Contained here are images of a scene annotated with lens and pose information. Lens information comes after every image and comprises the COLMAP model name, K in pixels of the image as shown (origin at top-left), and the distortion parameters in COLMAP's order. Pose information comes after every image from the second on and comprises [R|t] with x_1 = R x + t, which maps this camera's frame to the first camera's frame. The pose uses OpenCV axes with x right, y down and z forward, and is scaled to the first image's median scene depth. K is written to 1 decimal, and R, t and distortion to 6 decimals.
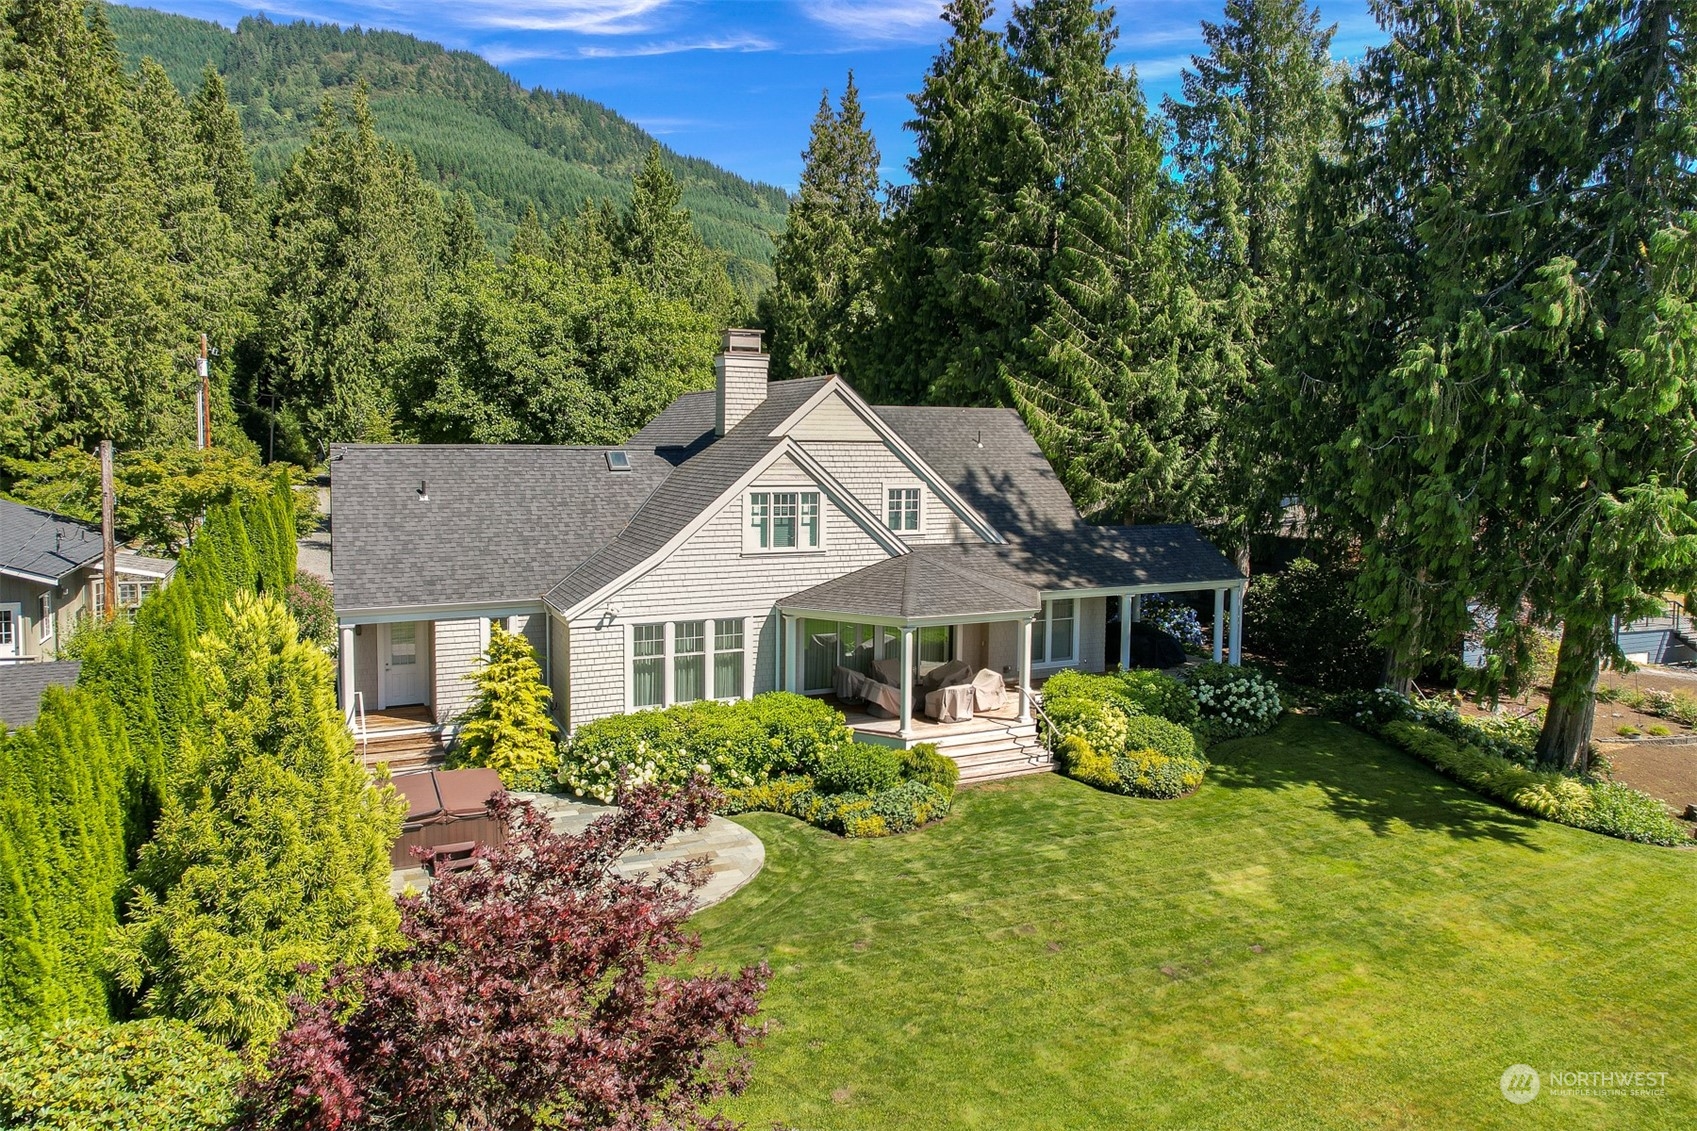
lens RADIAL K [[1075.1, 0, 802.1], [0, 1075.1, 473.4], [0, 0, 1]] dist [-0.005366, 0.030603]
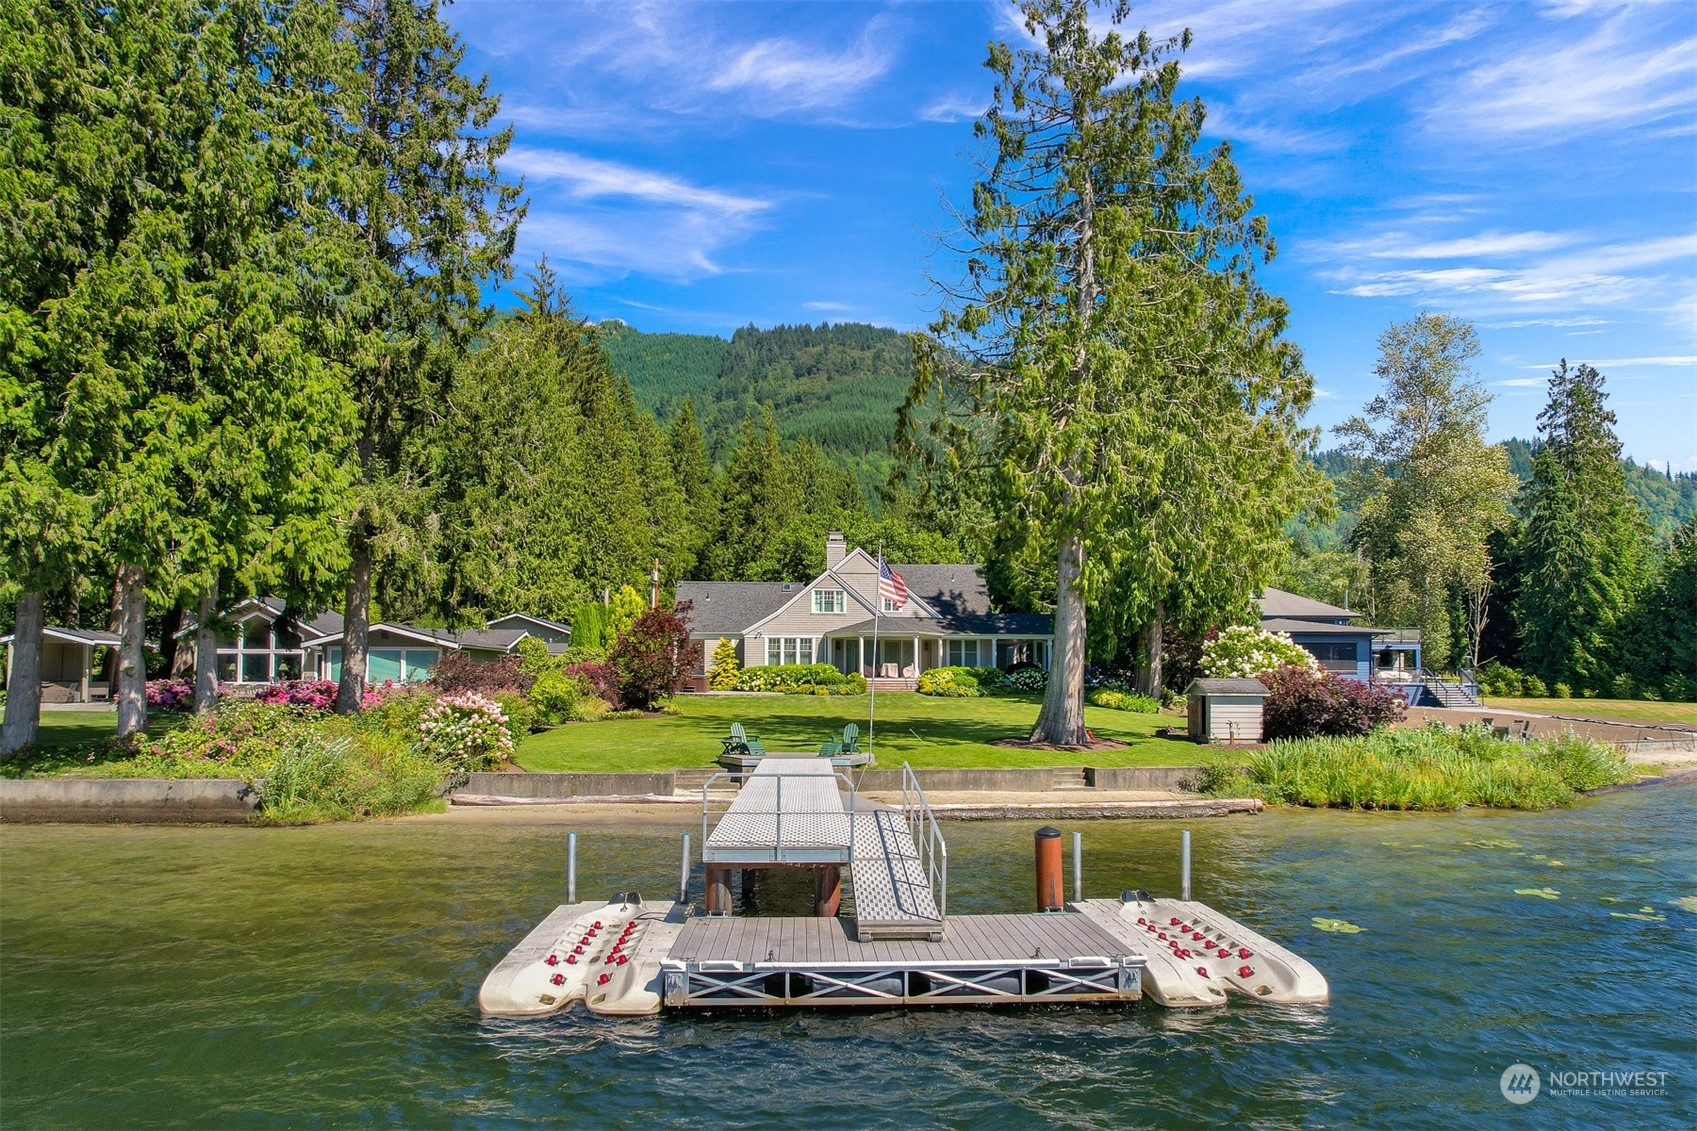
lens RADIAL K [[1075.1, 0, 849.3], [0, 1075.1, 568.4], [0, 0, 1]] dist [-0.005366, 0.030603]
pose [[0.933286, -0.042548, -0.356605, 0.380850], [-0.008589, 0.990029, -0.140601, 0.130887], [0.359032, 0.134284, 0.923615, -0.549306]]
